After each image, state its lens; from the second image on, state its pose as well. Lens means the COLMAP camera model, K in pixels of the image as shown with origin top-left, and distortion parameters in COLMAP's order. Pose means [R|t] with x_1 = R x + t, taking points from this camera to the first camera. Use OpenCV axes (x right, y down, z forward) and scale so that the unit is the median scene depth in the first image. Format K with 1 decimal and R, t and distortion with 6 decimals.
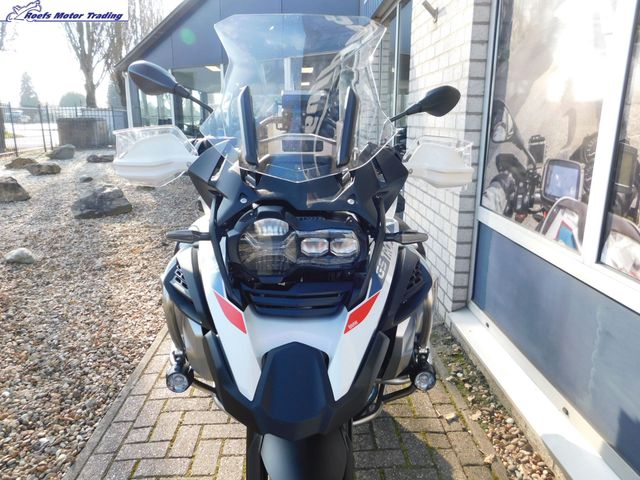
lens RADIAL K [[464.9, 0, 320.0], [0, 464.9, 240.0], [0, 0, 1]] dist [-0.008854, 0.000152]
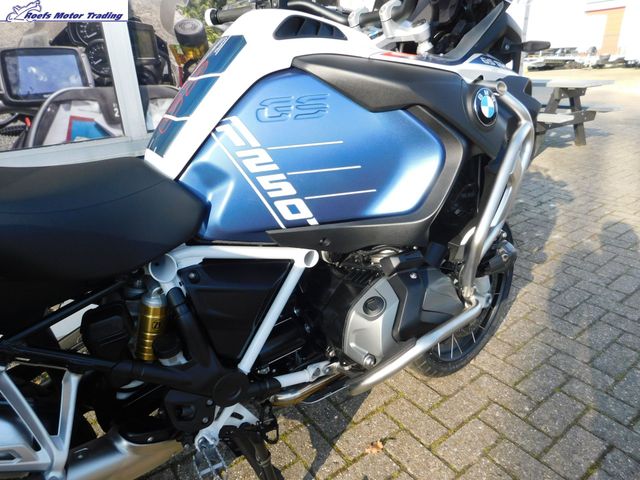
lens RADIAL K [[438.7, 0, 320.0], [0, 438.7, 240.0], [0, 0, 1]] dist [-0.079793, 0.070574]
pose [[-0.549796, -0.302212, 0.778712, -0.478518], [0.252411, 0.828564, 0.499770, -0.135189], [-0.796249, 0.471327, -0.379260, 1.008176]]
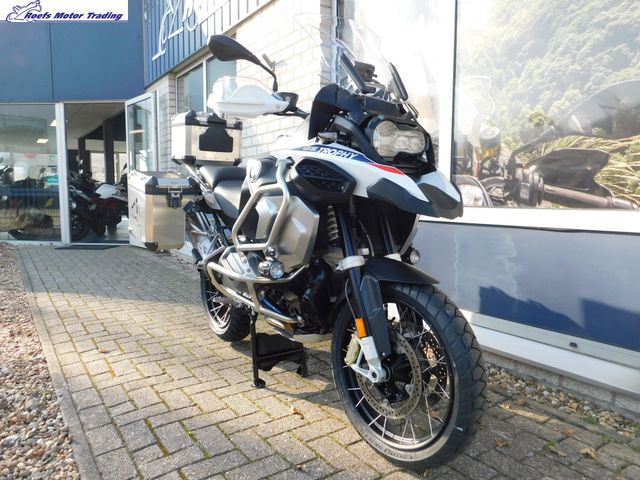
lens RADIAL K [[464.9, 0, 320.0], [0, 464.9, 240.0], [0, 0, 1]] dist [-0.008854, 0.000152]
pose [[0.842913, -0.048020, 0.535902, -0.575209], [0.130570, 0.984493, -0.117154, 0.252823], [-0.521966, 0.168723, 0.836112, -0.099766]]
